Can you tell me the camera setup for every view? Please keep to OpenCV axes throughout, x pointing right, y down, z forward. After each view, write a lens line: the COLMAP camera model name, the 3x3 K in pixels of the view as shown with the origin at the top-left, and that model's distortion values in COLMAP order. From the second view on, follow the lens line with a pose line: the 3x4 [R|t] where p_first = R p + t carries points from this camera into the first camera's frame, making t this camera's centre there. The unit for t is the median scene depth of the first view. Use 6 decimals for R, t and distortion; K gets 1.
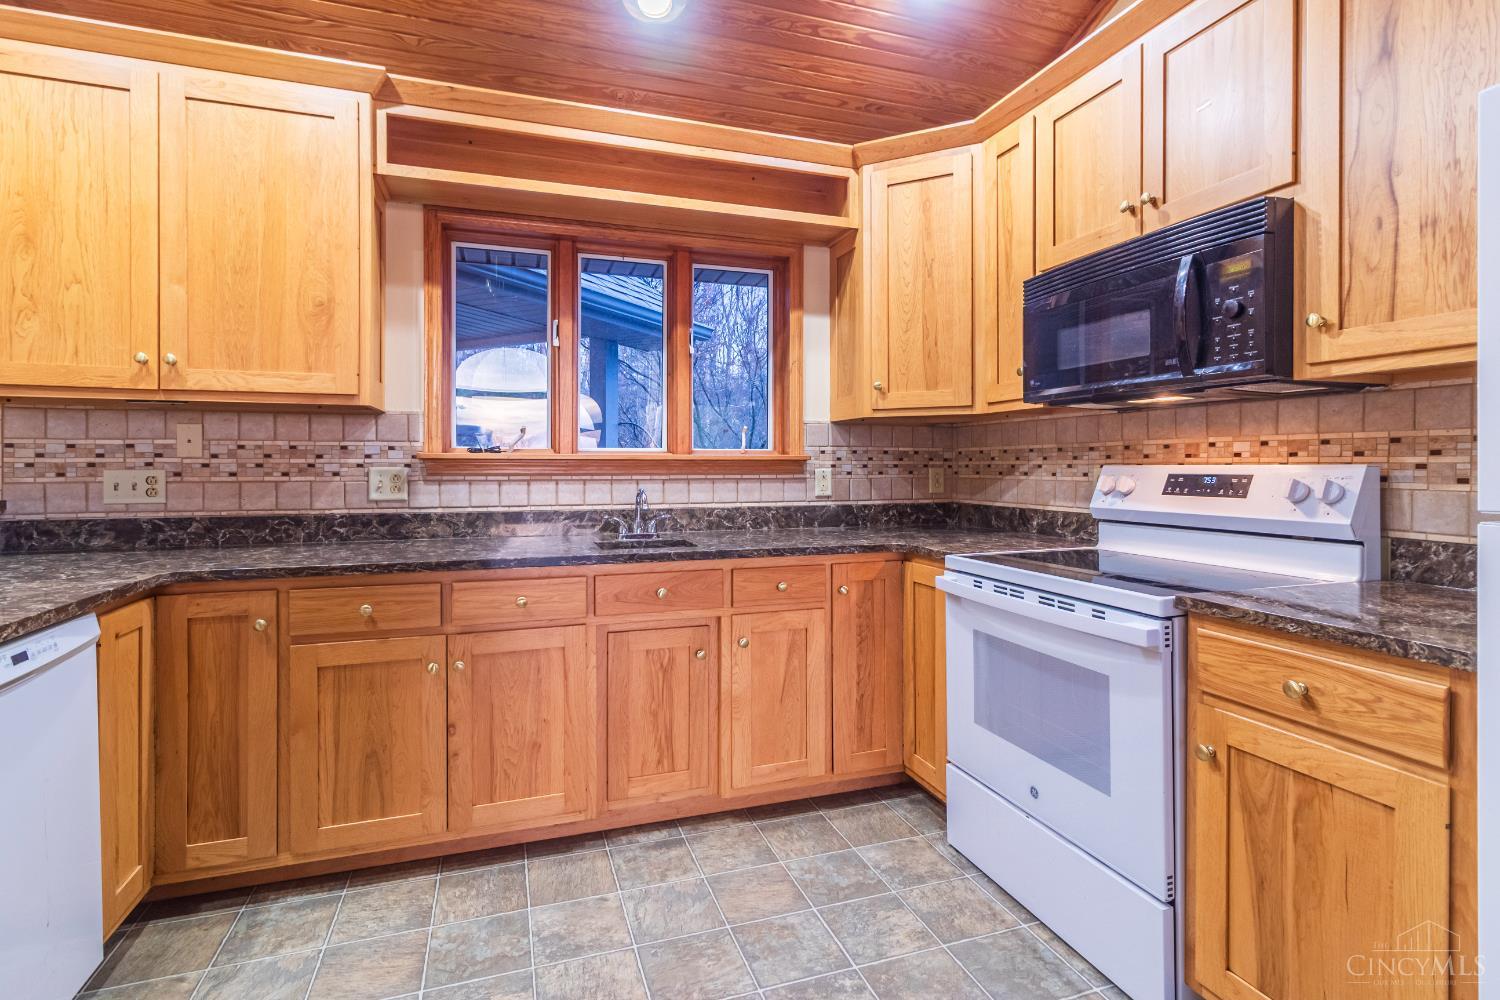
lens RADIAL K [[721.7, 0, 752.9], [0, 721.7, 462.0], [0, 0, 1]] dist [0.001665, 0.000418]
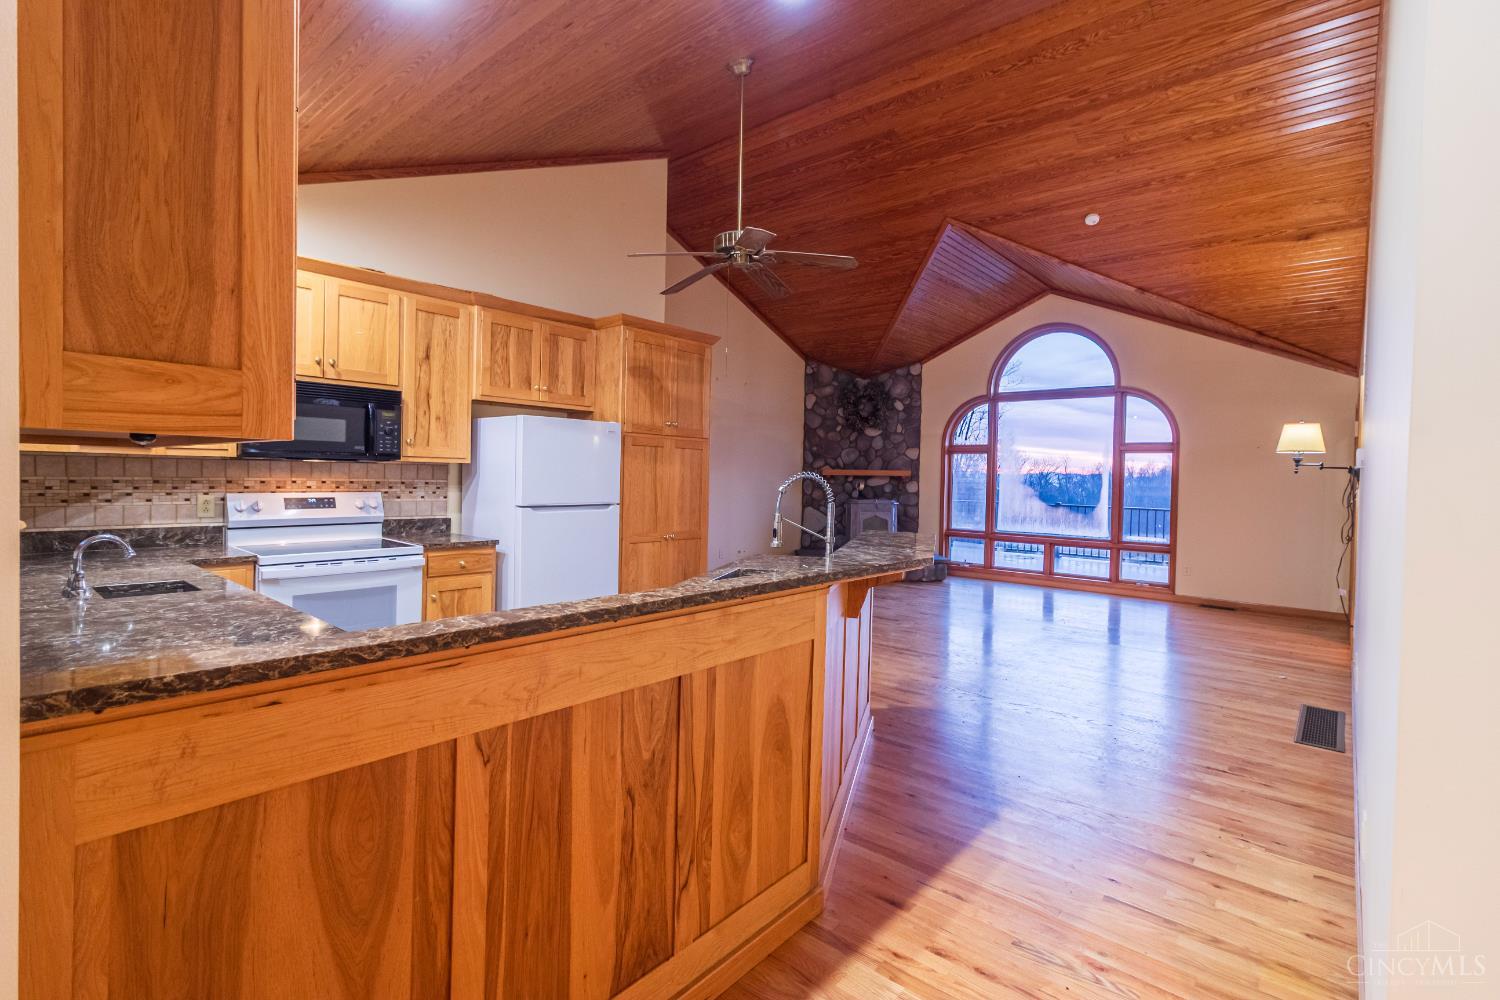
lens RADIAL K [[721.7, 0, 757.2], [0, 721.7, 494.1], [0, 0, 1]] dist [0.001665, 0.000418]
pose [[-0.518251, -0.021679, 0.854954, -1.460144], [-0.015571, 0.999752, 0.015912, -0.036833], [-0.855087, -0.005066, -0.518460, 0.839949]]
